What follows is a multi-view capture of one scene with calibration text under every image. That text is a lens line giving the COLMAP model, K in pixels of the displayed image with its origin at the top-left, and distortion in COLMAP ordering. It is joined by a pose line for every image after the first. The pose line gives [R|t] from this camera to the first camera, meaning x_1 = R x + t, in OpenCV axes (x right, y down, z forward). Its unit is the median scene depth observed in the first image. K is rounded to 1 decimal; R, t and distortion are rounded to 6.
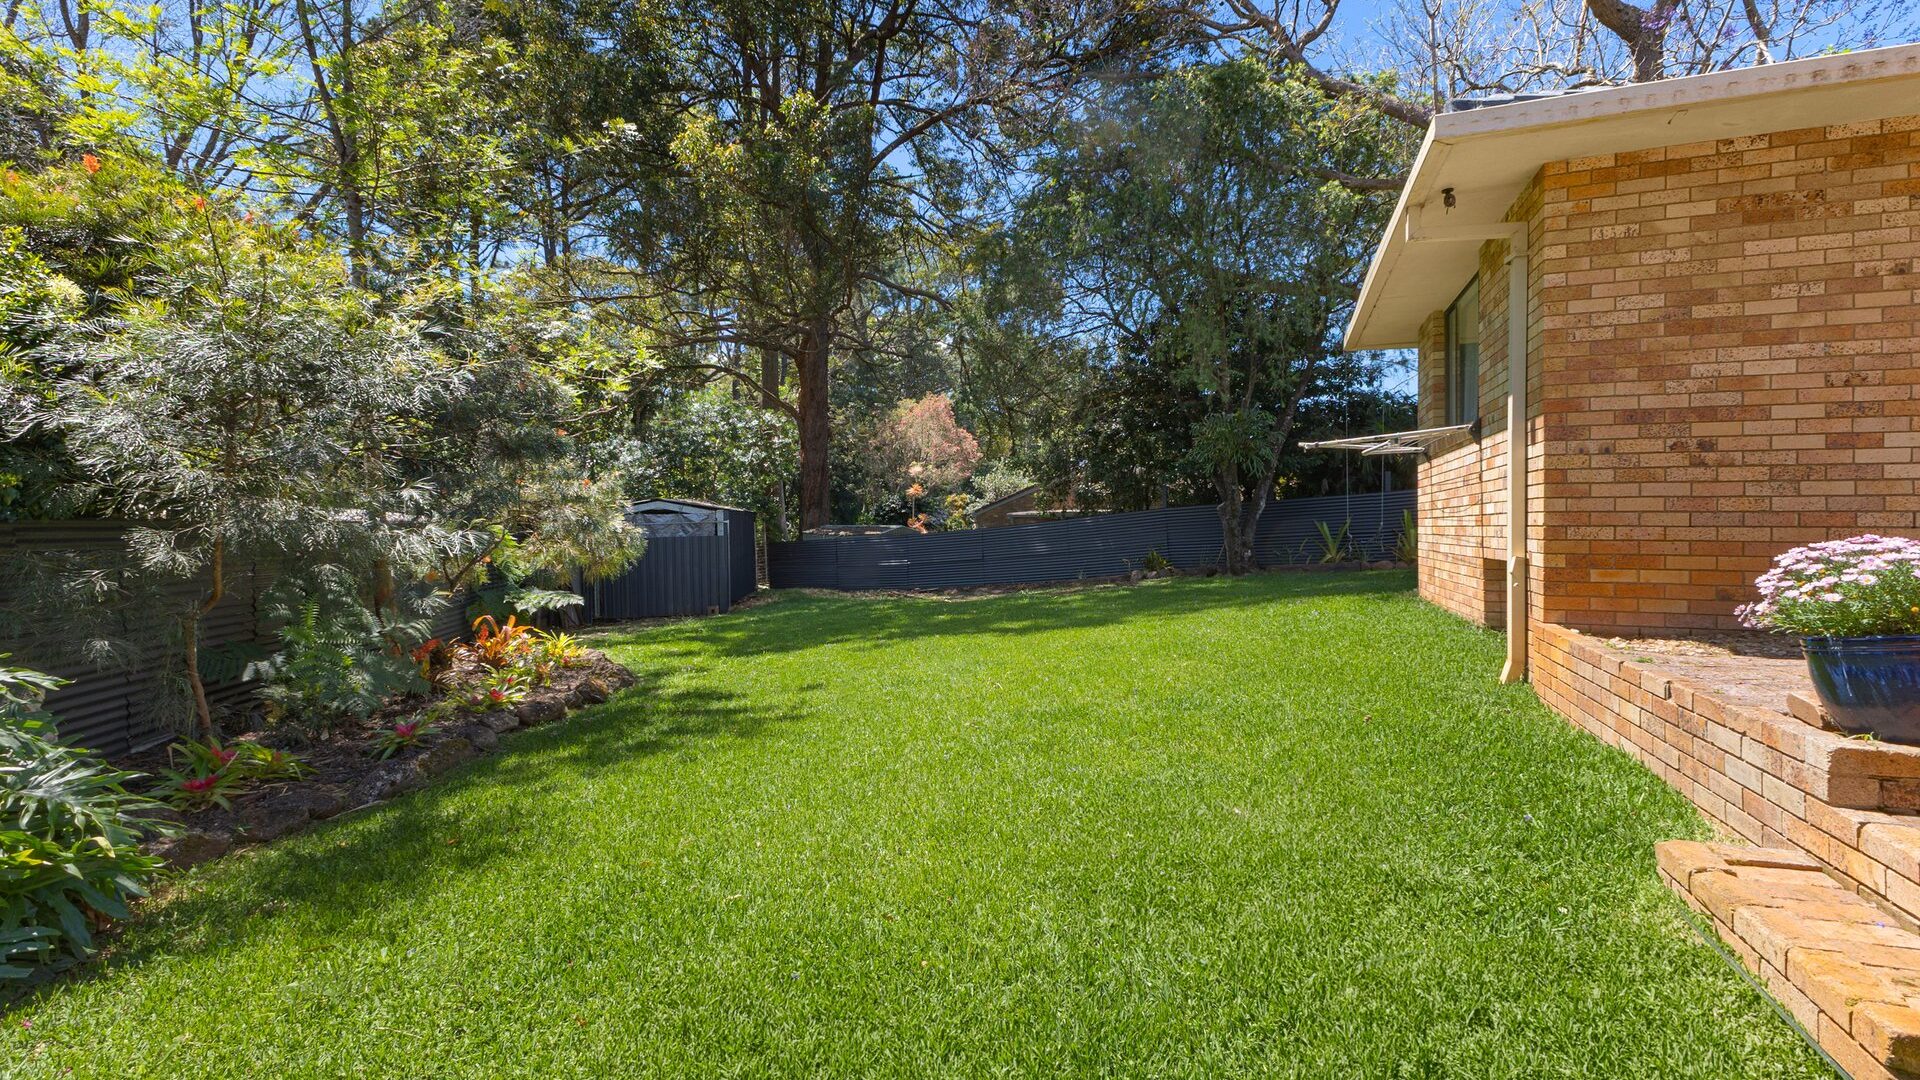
lens RADIAL K [[831.3, 0, 963.3], [0, 831.3, 539.2], [0, 0, 1]] dist [0.002153, -0.000778]
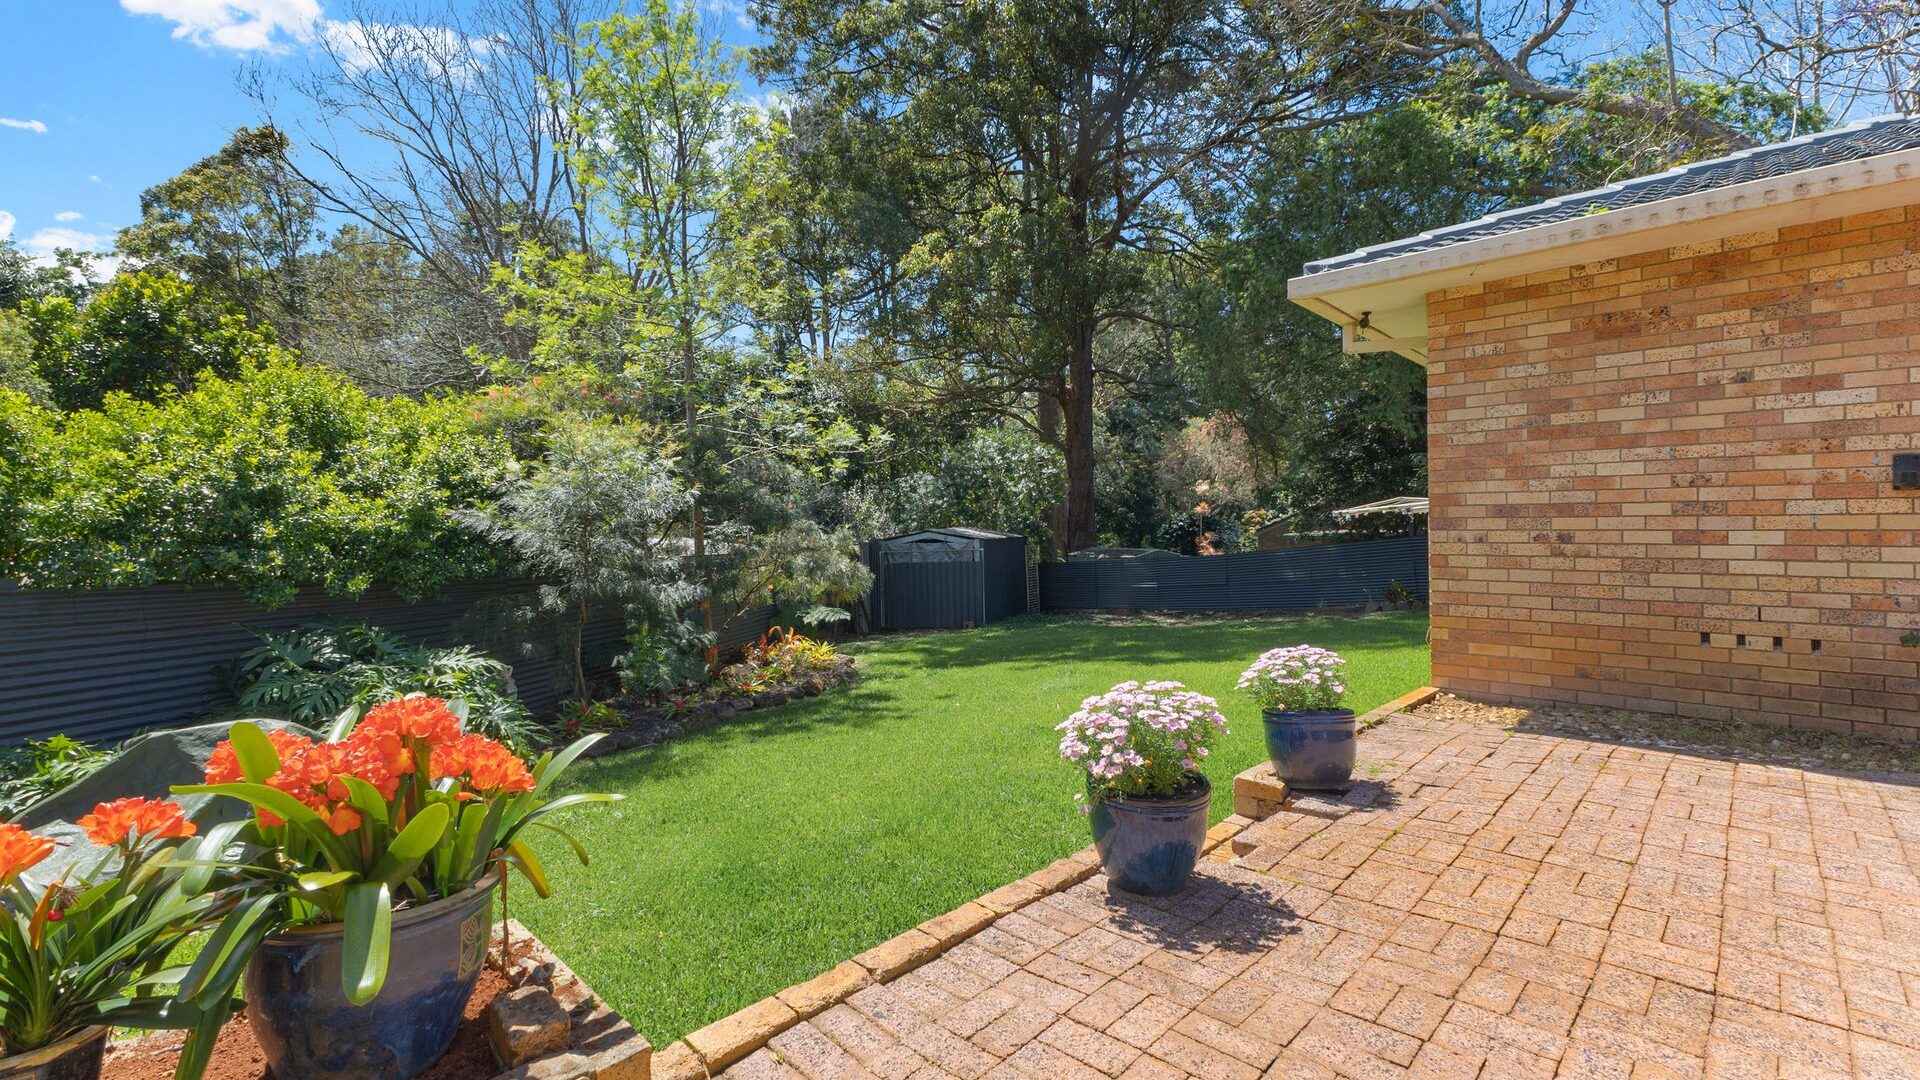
lens RADIAL K [[831.3, 0, 955.7], [0, 831.3, 538.7], [0, 0, 1]] dist [0.002153, -0.000778]
pose [[0.918507, -0.000492, -0.395404, 0.584055], [-0.003942, 0.999938, -0.010401, -0.096910], [0.395384, 0.011112, 0.918448, -0.350551]]
